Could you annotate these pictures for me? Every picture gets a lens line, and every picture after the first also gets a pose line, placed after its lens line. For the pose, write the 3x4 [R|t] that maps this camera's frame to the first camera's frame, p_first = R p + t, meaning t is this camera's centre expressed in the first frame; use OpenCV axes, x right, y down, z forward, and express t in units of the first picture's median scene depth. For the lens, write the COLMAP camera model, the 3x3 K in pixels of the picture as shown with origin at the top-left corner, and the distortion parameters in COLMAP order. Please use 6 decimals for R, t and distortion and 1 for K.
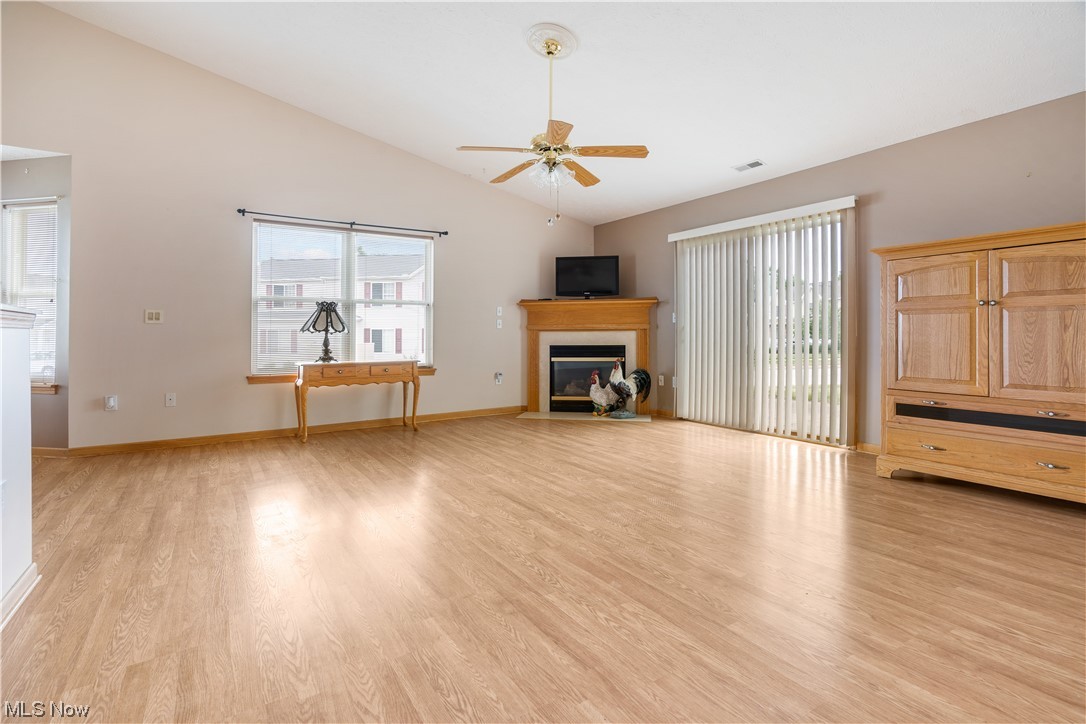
lens RADIAL K [[517.7, 0, 516.7], [0, 517.7, 329.4], [0, 0, 1]] dist [0.011891, -0.000142]
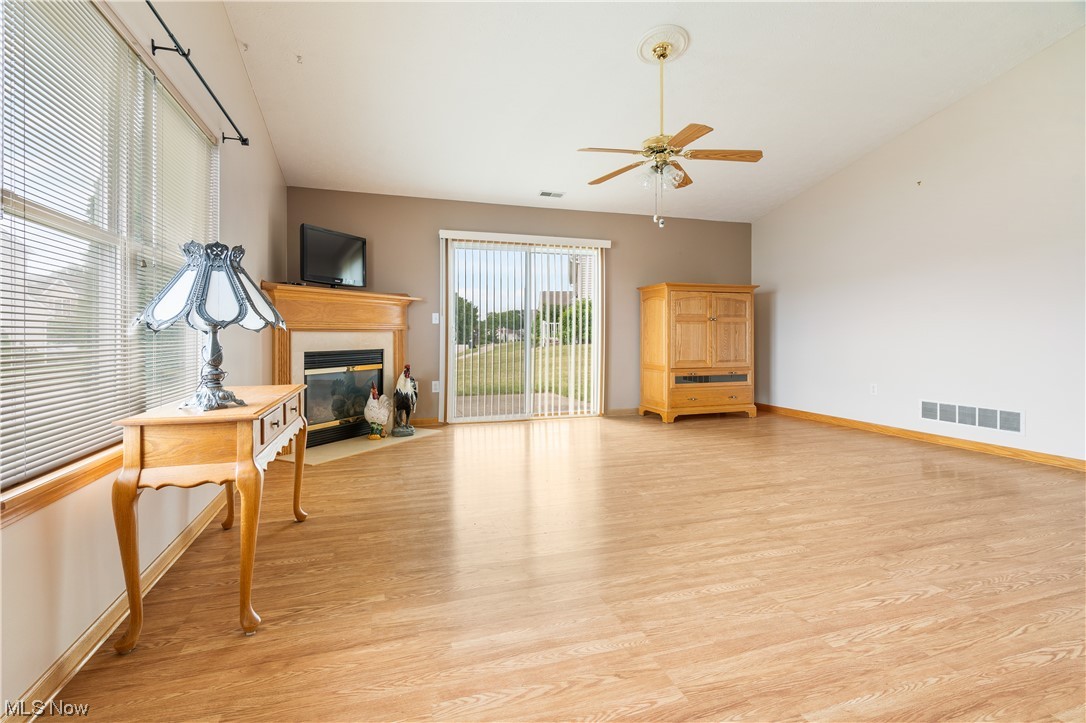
lens RADIAL K [[517.7, 0, 541.1], [0, 517.7, 338.7], [0, 0, 1]] dist [0.011891, -0.000142]
pose [[0.247415, -0.002375, 0.968907, -0.564350], [-0.007625, 0.999961, 0.004399, 0.008906], [-0.968880, -0.008477, 0.247387, 0.578880]]
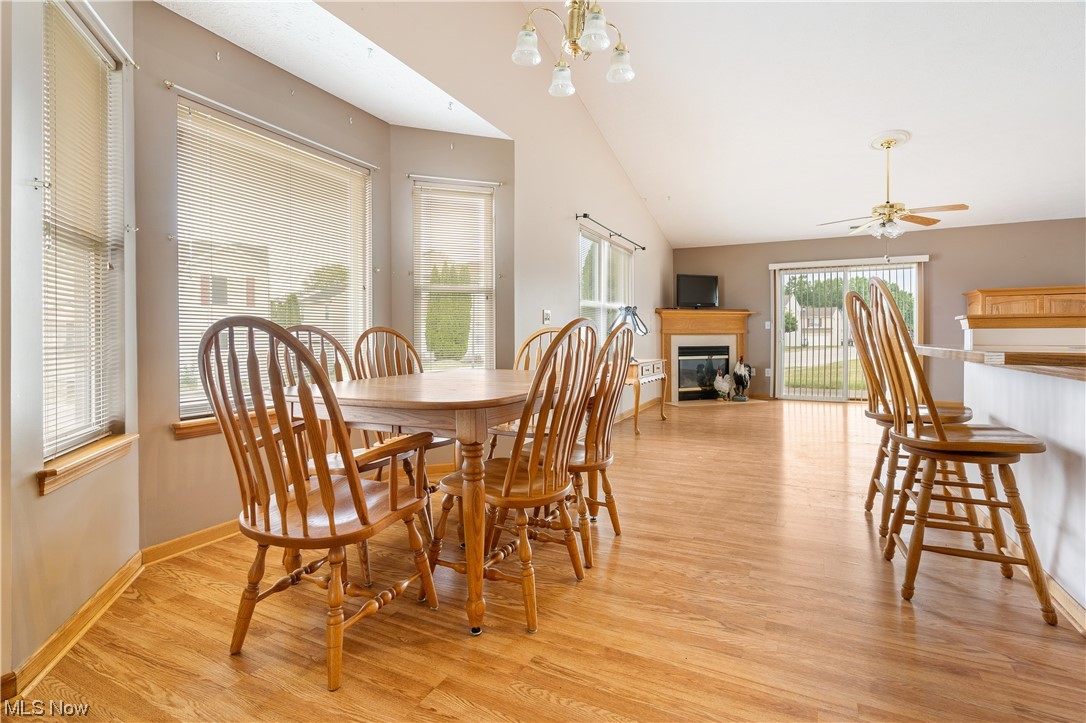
lens RADIAL K [[517.7, 0, 536.3], [0, 517.7, 333.7], [0, 0, 1]] dist [0.011891, -0.000142]
pose [[0.856929, 0.006183, 0.515398, -0.923180], [-0.004706, 0.999980, -0.004172, 0.008559], [-0.515414, 0.001150, 0.856941, 0.142089]]
